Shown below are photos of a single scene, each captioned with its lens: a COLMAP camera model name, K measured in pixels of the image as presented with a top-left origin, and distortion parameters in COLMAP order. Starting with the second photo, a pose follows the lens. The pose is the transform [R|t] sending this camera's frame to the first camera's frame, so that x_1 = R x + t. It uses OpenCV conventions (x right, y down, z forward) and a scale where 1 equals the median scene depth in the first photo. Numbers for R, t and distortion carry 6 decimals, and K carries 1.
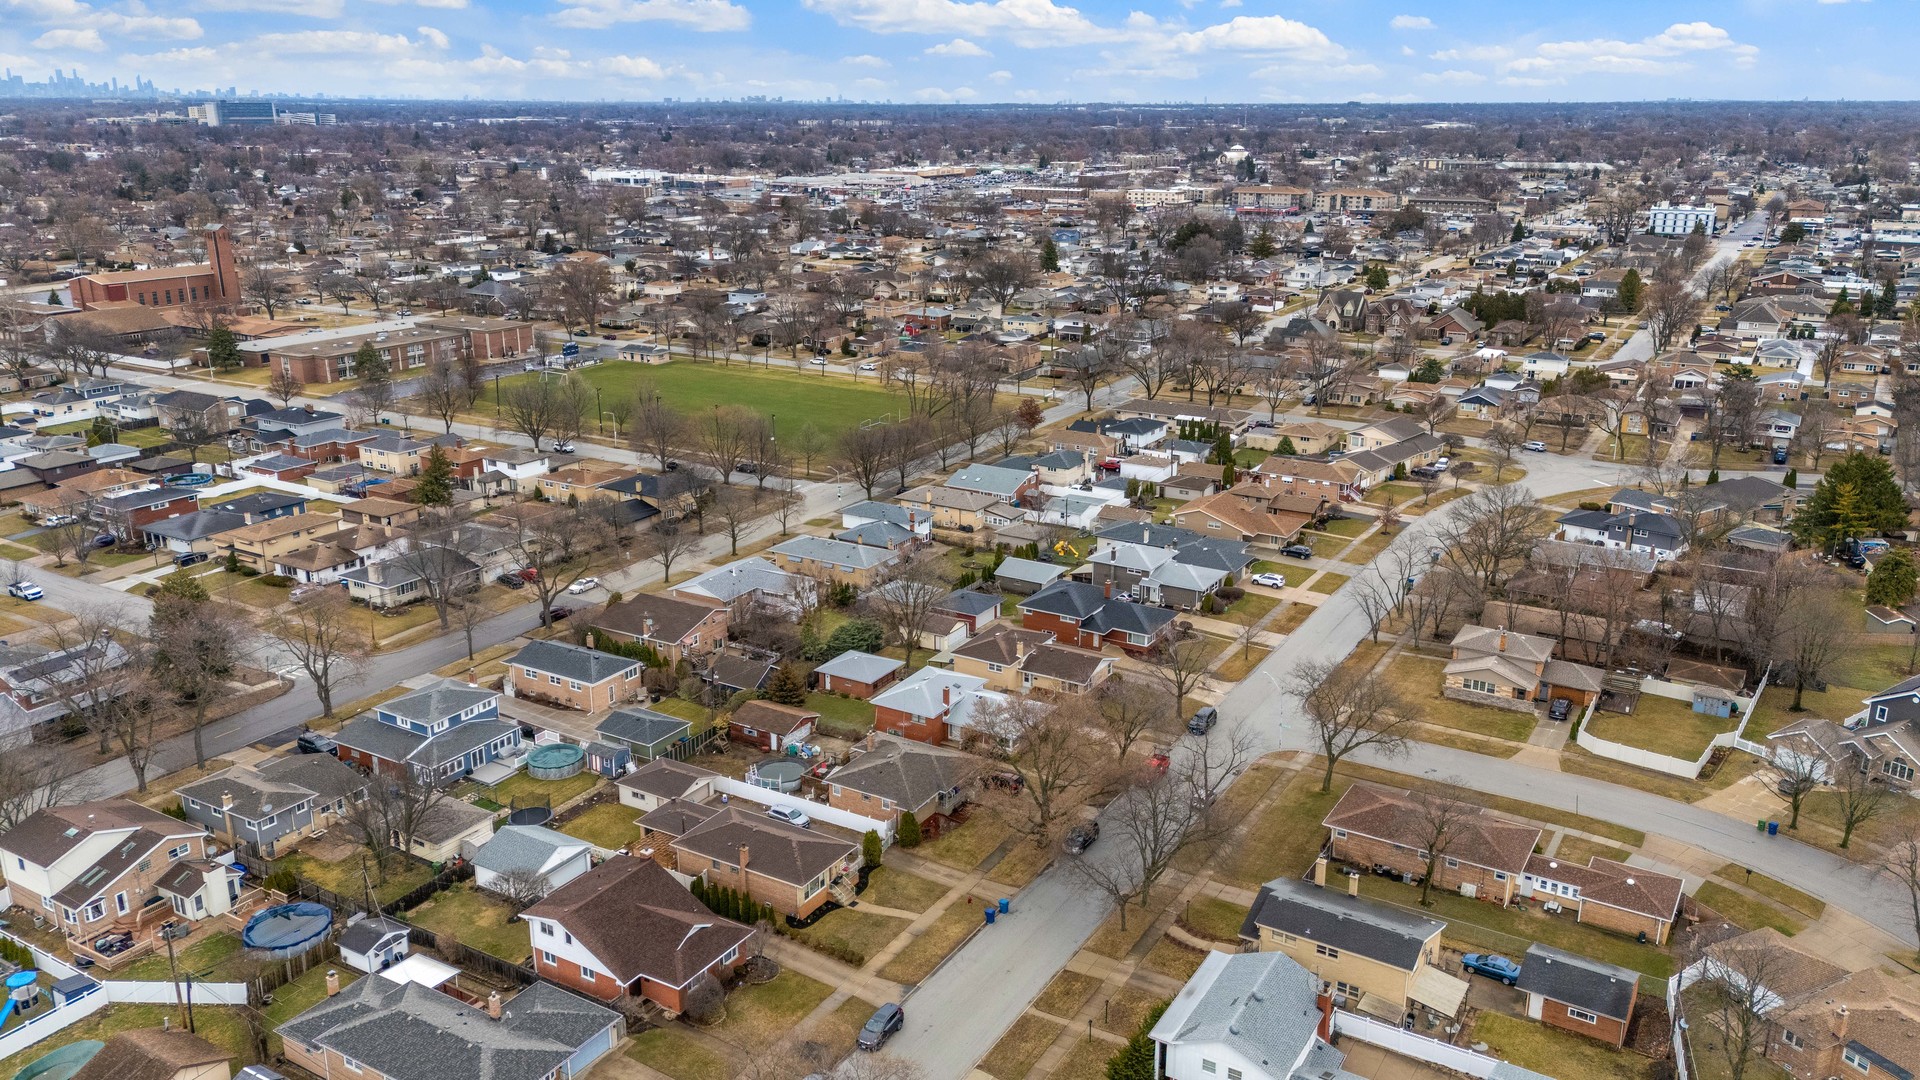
lens RADIAL K [[1460.5, 0, 942.9], [0, 1460.5, 532.2], [0, 0, 1]] dist [0.118584, -0.158095]
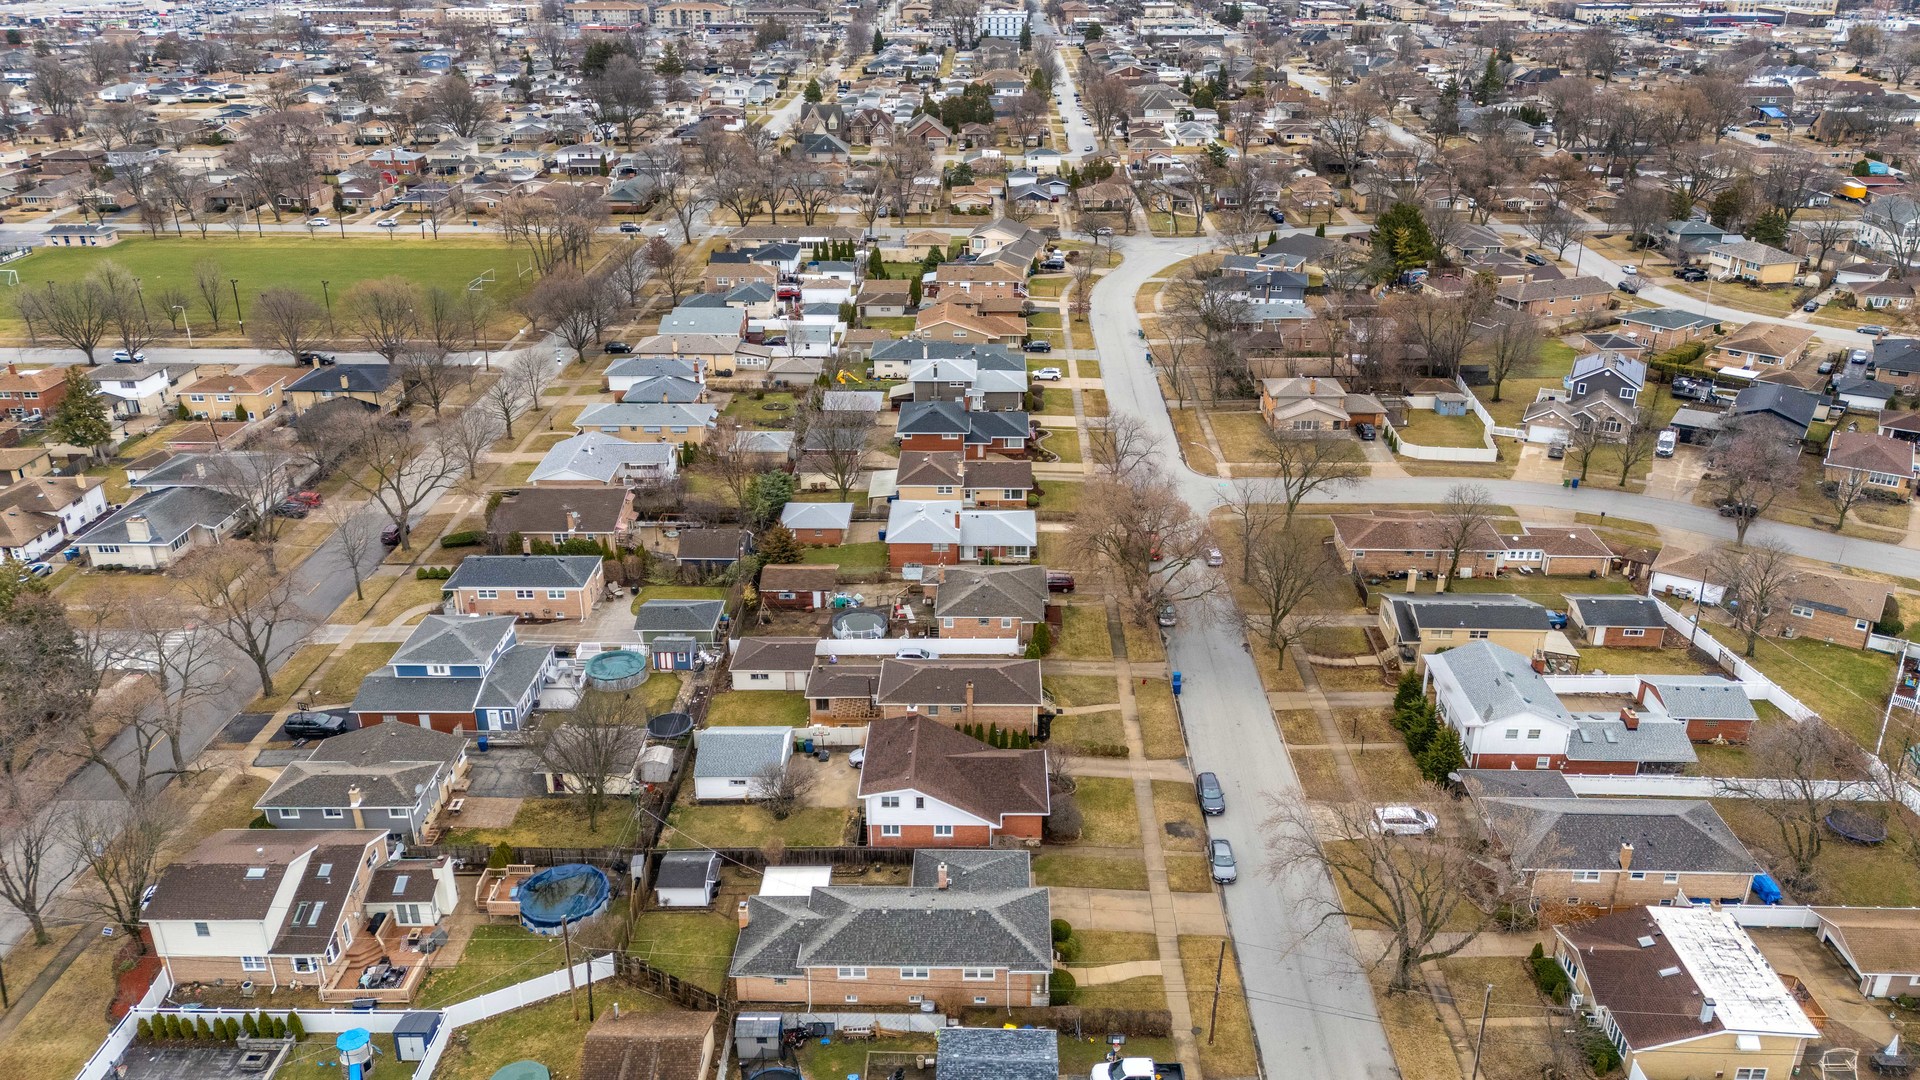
lens RADIAL K [[1450.3, 0, 960.0], [0, 1450.3, 540.0], [0, 0, 1]] dist [0.107359, -0.125355]
pose [[0.864305, -0.205445, 0.459096, -0.366397], [0.148744, 0.976351, 0.156887, -0.026645], [-0.480471, -0.067311, 0.874424, 0.083962]]
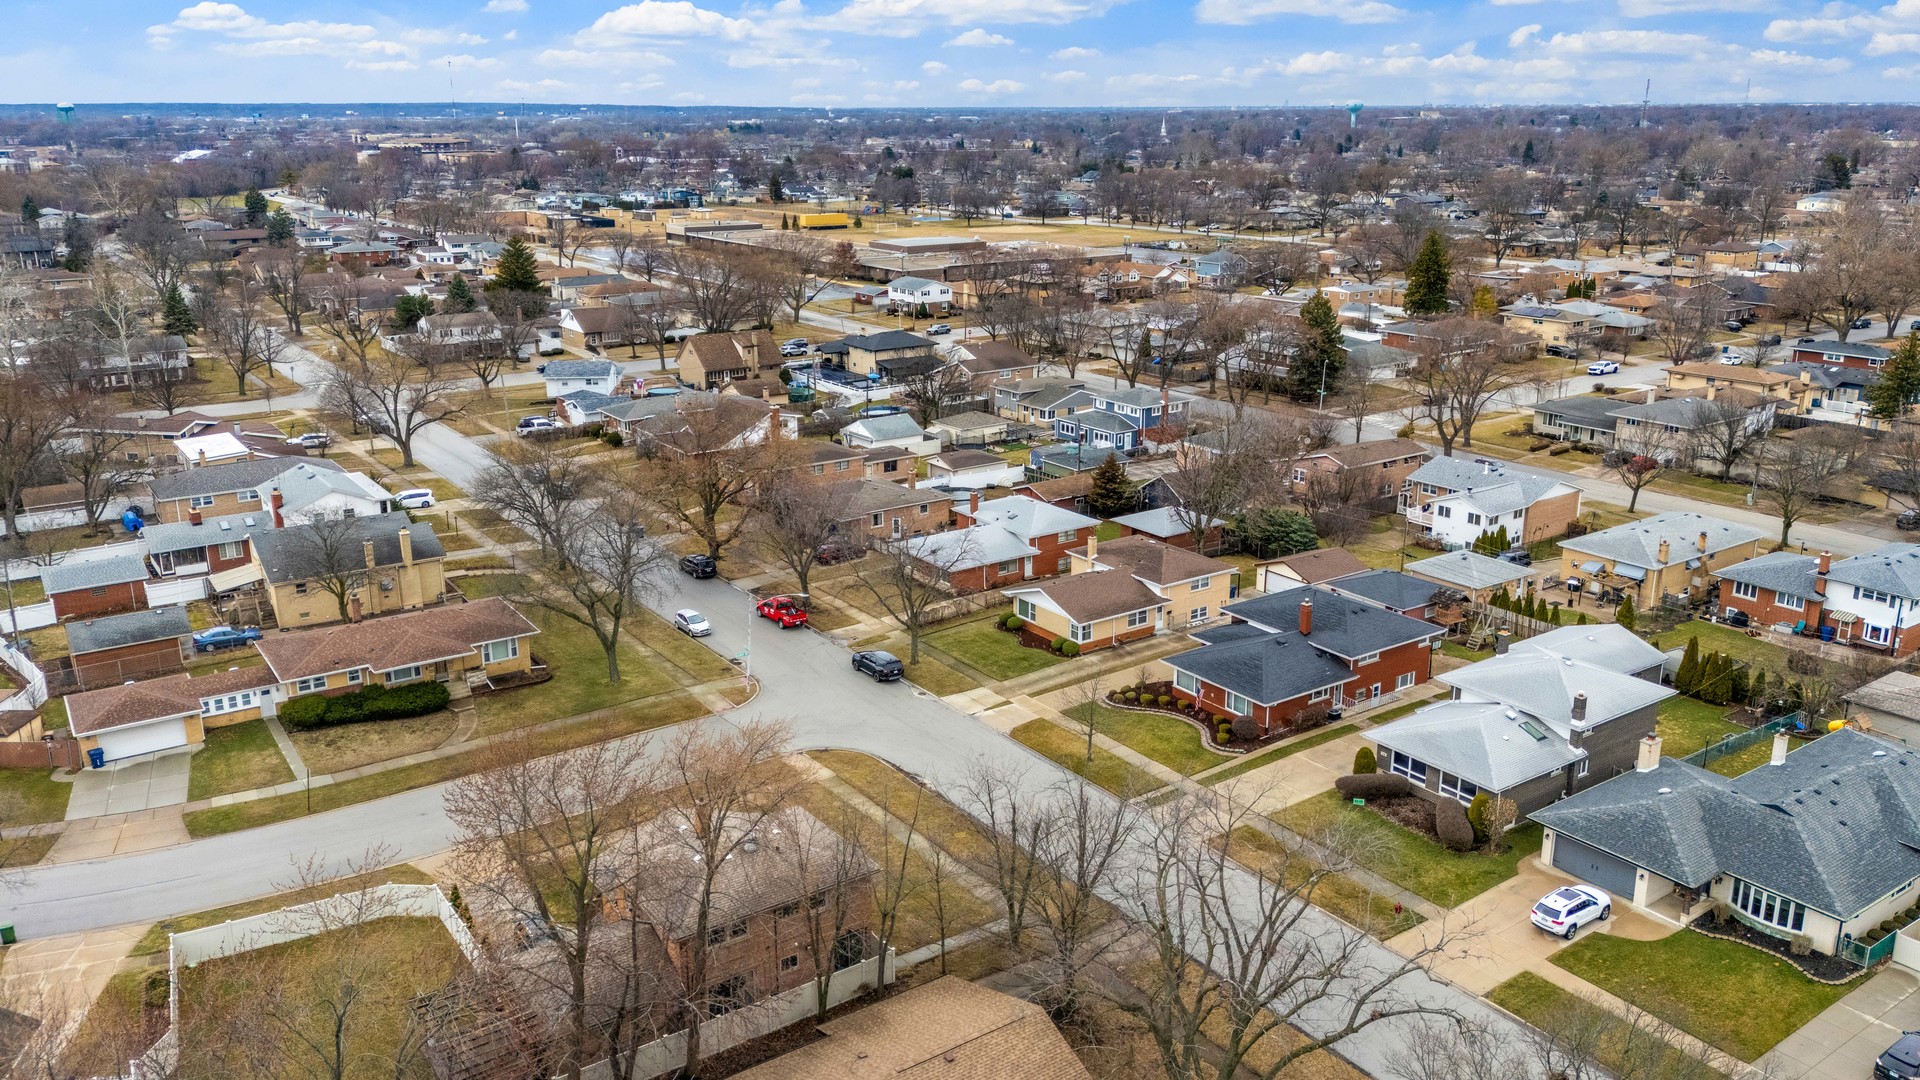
lens RADIAL K [[1450.3, 0, 960.0], [0, 1450.3, 540.0], [0, 0, 1]] dist [0.107359, -0.125355]
pose [[-0.405809, 0.258034, -0.876777, 0.581932], [-0.259955, 0.887109, 0.381393, -0.144315], [0.876209, 0.382696, -0.292920, 0.977076]]
